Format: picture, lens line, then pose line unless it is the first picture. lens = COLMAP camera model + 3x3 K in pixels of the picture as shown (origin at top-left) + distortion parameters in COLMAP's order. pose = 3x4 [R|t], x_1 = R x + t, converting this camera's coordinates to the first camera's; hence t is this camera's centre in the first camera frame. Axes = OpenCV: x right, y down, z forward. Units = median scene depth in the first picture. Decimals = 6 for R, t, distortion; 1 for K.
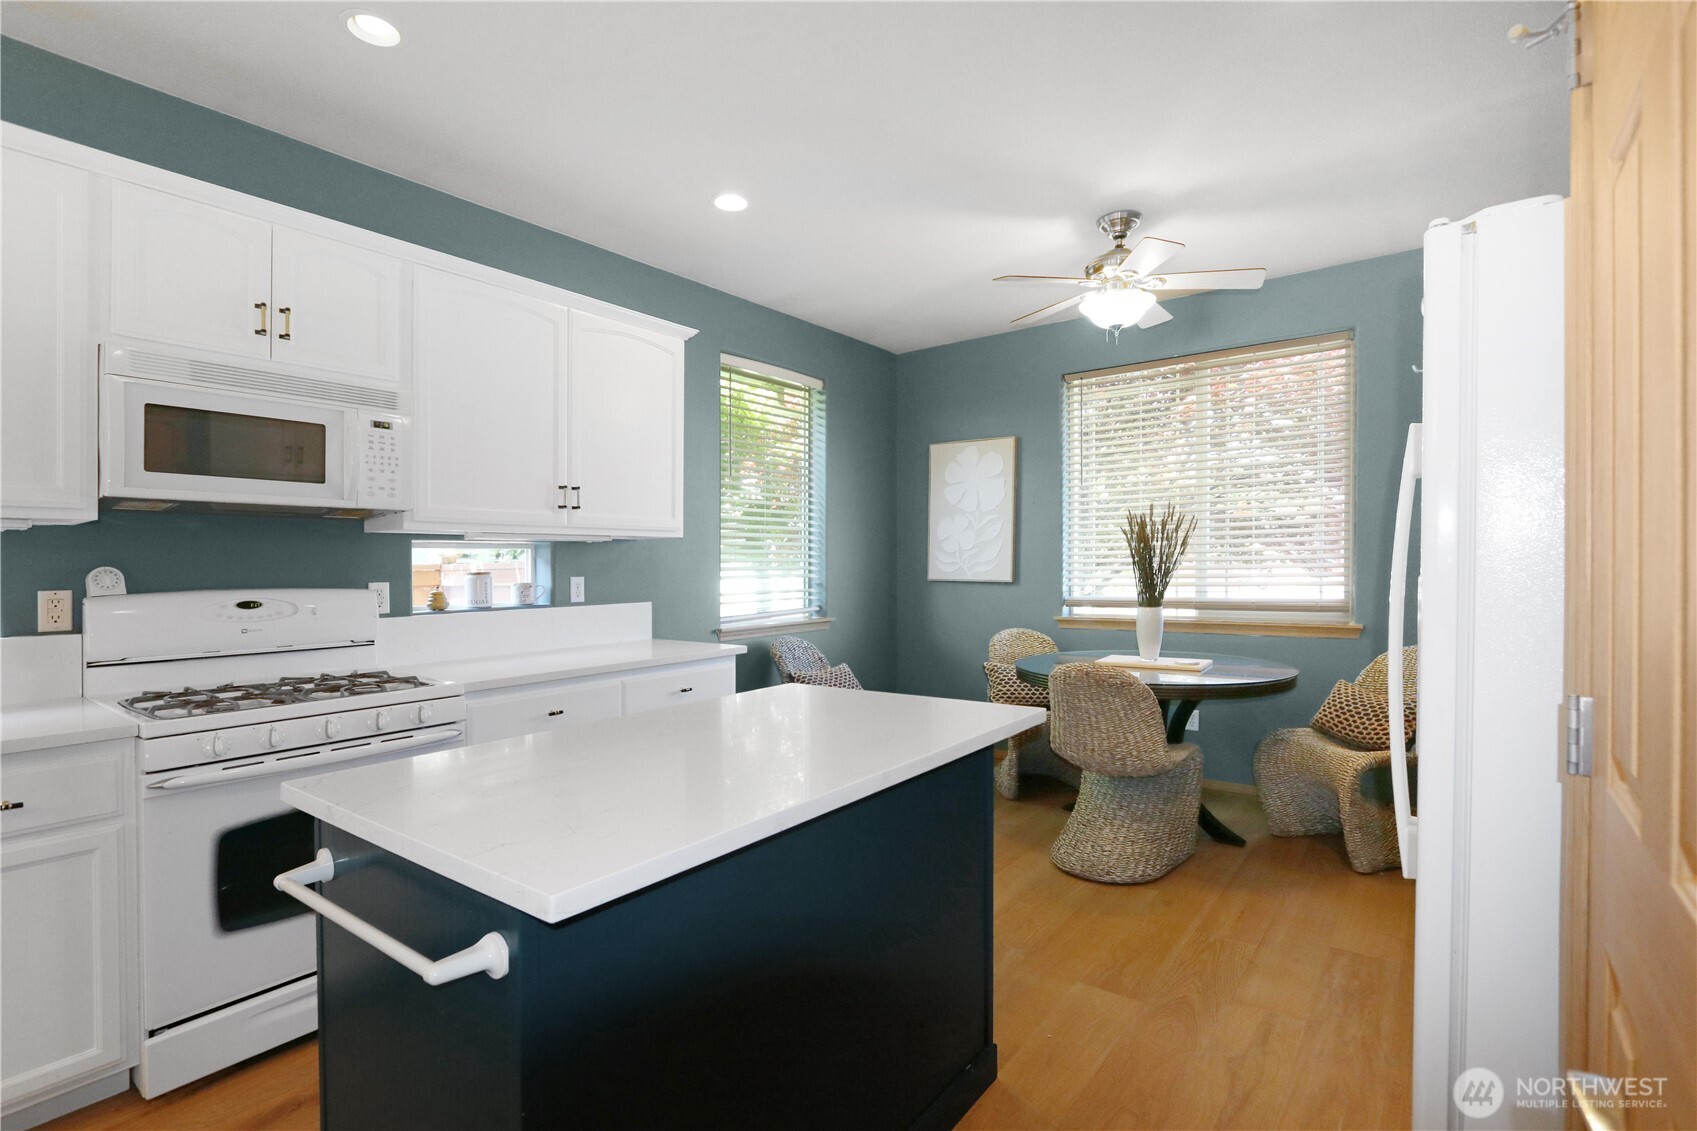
lens RADIAL K [[820.1, 0, 851.1], [0, 820.1, 565.8], [0, 0, 1]] dist [-0.012775, -0.000130]
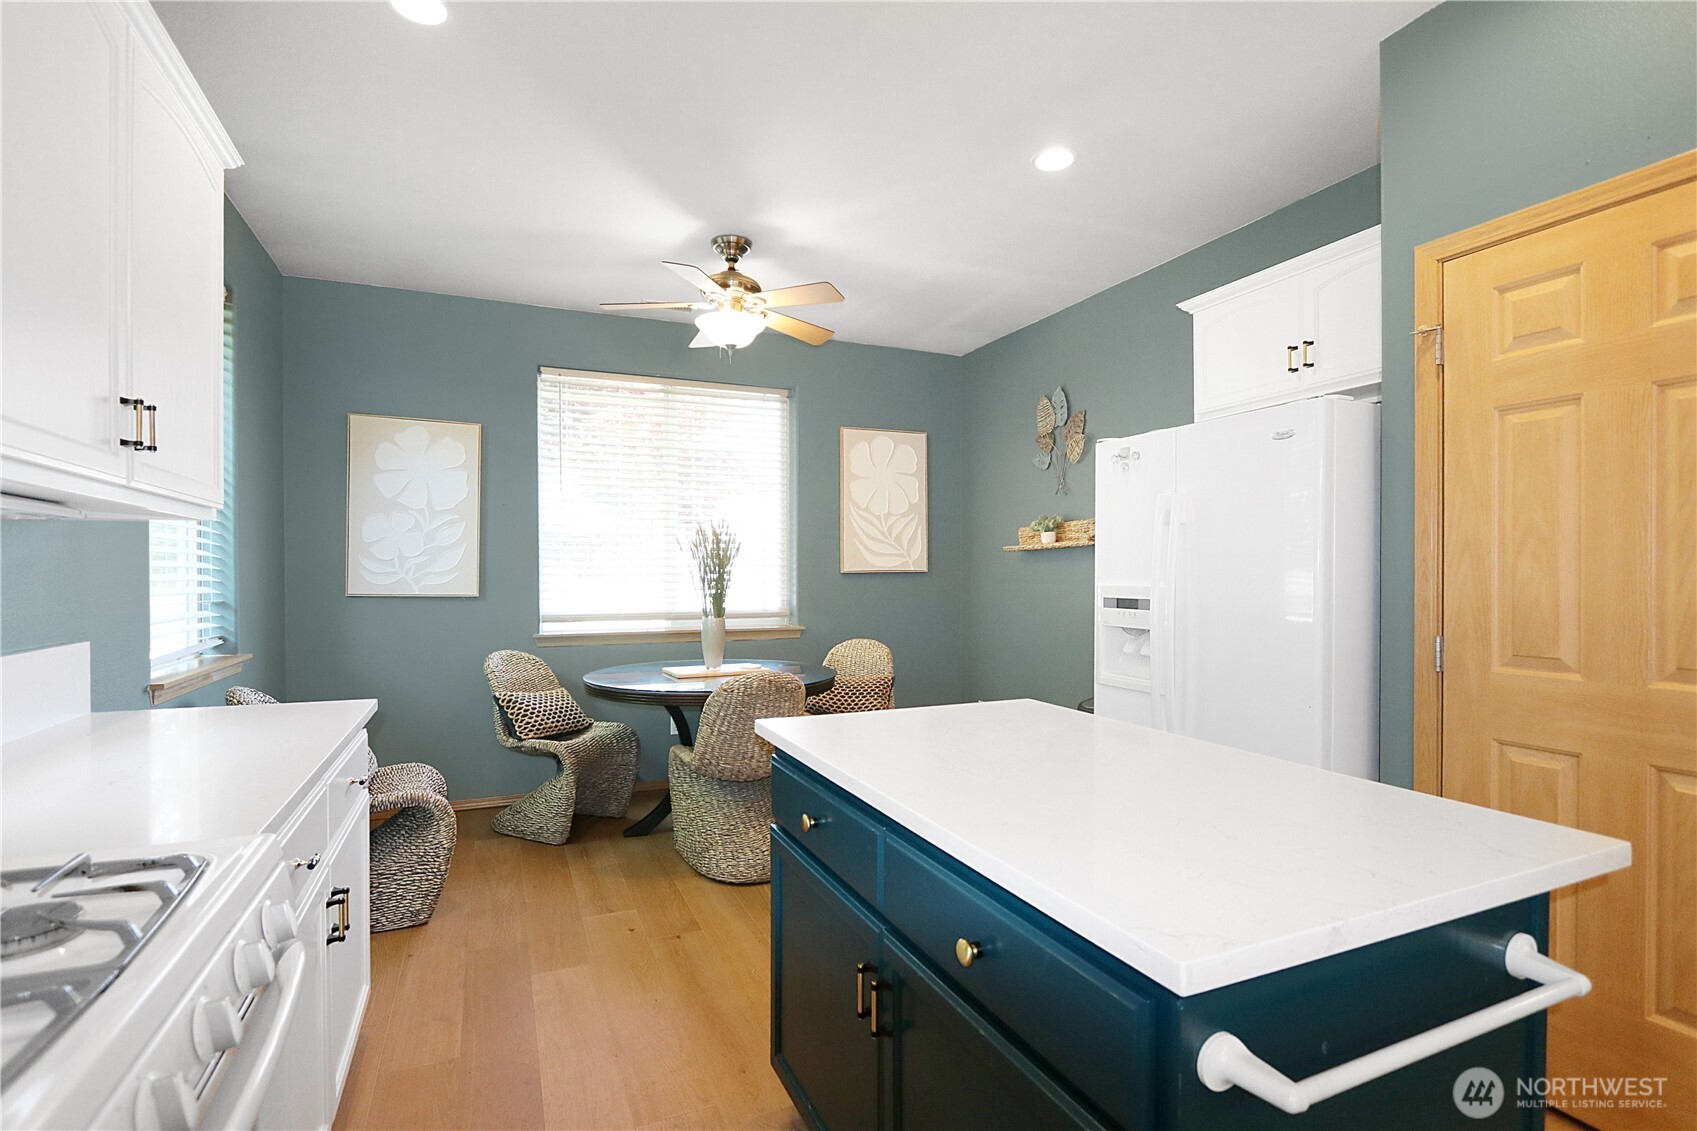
lens RADIAL K [[820.1, 0, 853.3], [0, 820.1, 580.9], [0, 0, 1]] dist [-0.012775, -0.000130]
pose [[0.480096, 0.003827, 0.877207, -0.366033], [-0.004176, 0.999989, -0.002077, 0.003817], [-0.877206, -0.002666, 0.480107, 0.265790]]
